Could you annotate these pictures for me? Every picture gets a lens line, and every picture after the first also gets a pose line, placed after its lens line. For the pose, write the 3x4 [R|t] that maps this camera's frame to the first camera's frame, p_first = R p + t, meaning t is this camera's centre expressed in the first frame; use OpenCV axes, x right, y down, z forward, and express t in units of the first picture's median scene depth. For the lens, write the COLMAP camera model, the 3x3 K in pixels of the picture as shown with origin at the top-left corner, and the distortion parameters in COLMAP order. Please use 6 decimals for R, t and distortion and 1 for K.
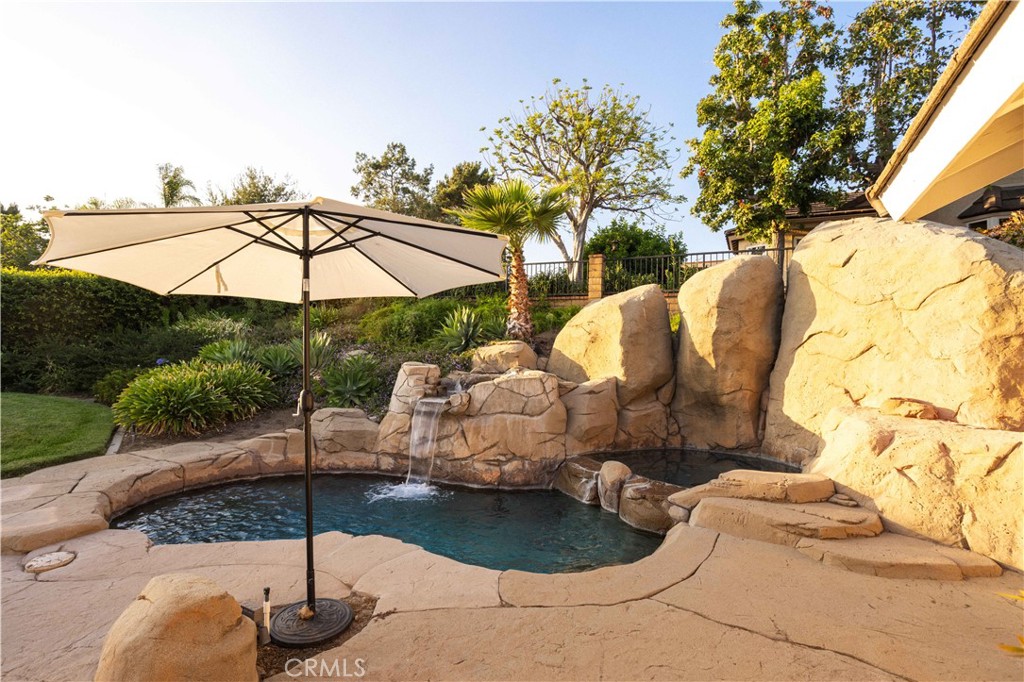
lens RADIAL K [[504.2, 0, 503.6], [0, 504.2, 337.3], [0, 0, 1]] dist [-0.054390, 0.026387]
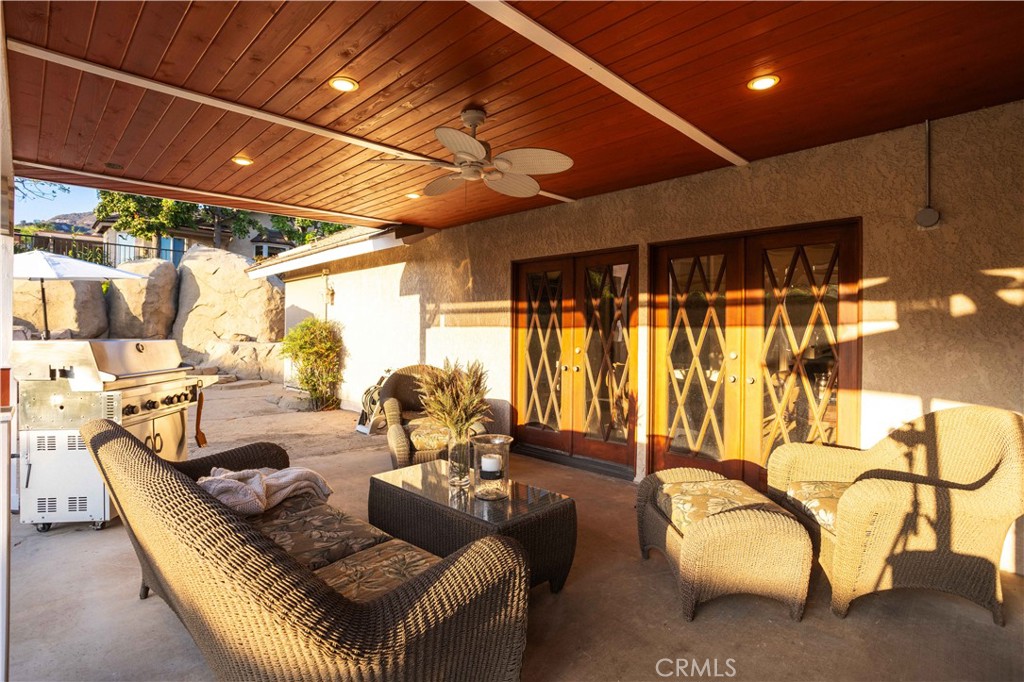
lens RADIAL K [[504.2, 0, 503.6], [0, 504.2, 337.3], [0, 0, 1]] dist [-0.054390, 0.026387]
pose [[0.321398, -0.033390, 0.946355, -0.833611], [-0.041404, 0.997927, 0.049271, -0.026316], [-0.946039, -0.055018, 0.319349, -0.781541]]
